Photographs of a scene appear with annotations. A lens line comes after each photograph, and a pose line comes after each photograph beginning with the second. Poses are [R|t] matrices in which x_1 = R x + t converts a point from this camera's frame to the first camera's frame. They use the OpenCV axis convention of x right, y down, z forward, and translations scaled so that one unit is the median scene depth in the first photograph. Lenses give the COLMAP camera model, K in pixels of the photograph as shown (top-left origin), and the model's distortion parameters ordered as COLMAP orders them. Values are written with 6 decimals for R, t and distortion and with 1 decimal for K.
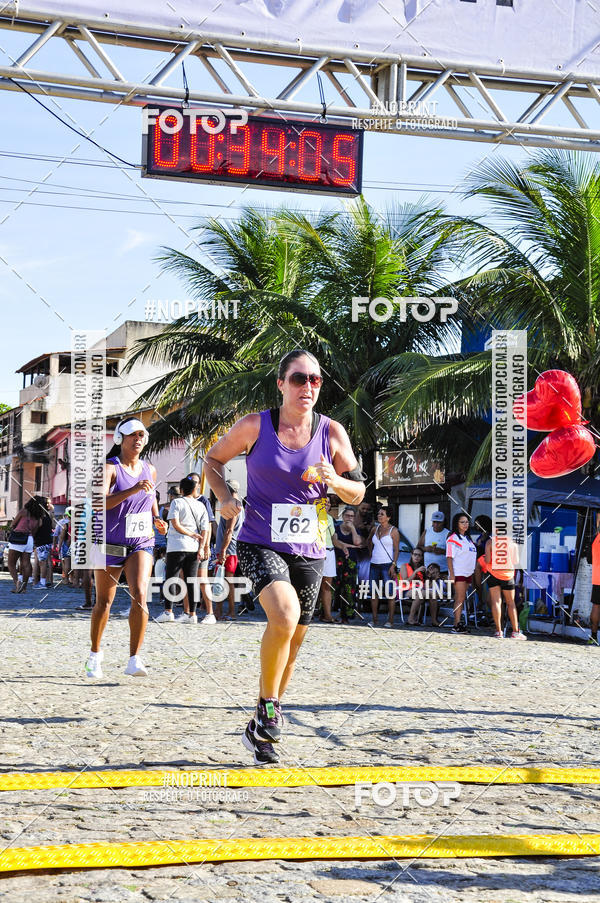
lens RADIAL K [[2659.9, 0, 358.0], [0, 2659.9, 450.7], [0, 0, 1]] dist [0.663040, 1.599377]
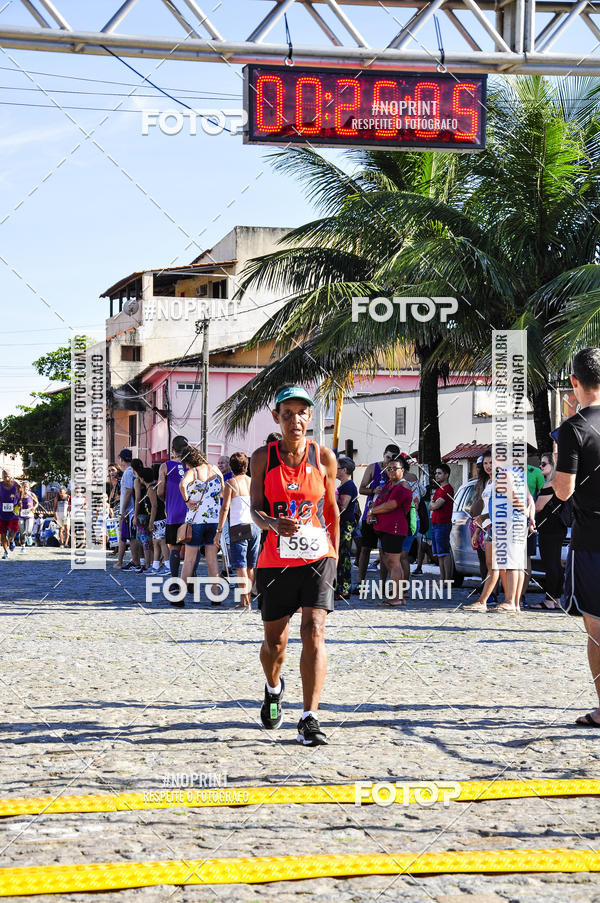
lens RADIAL K [[2567.1, 0, 303.6], [0, 2567.1, 491.4], [0, 0, 1]] dist [0.777499, 0.490816]
pose [[0.997834, -0.030316, -0.058377, -0.013546], [0.030746, 0.999506, 0.006476, 0.013787], [0.058152, -0.008257, 0.998274, 0.132510]]
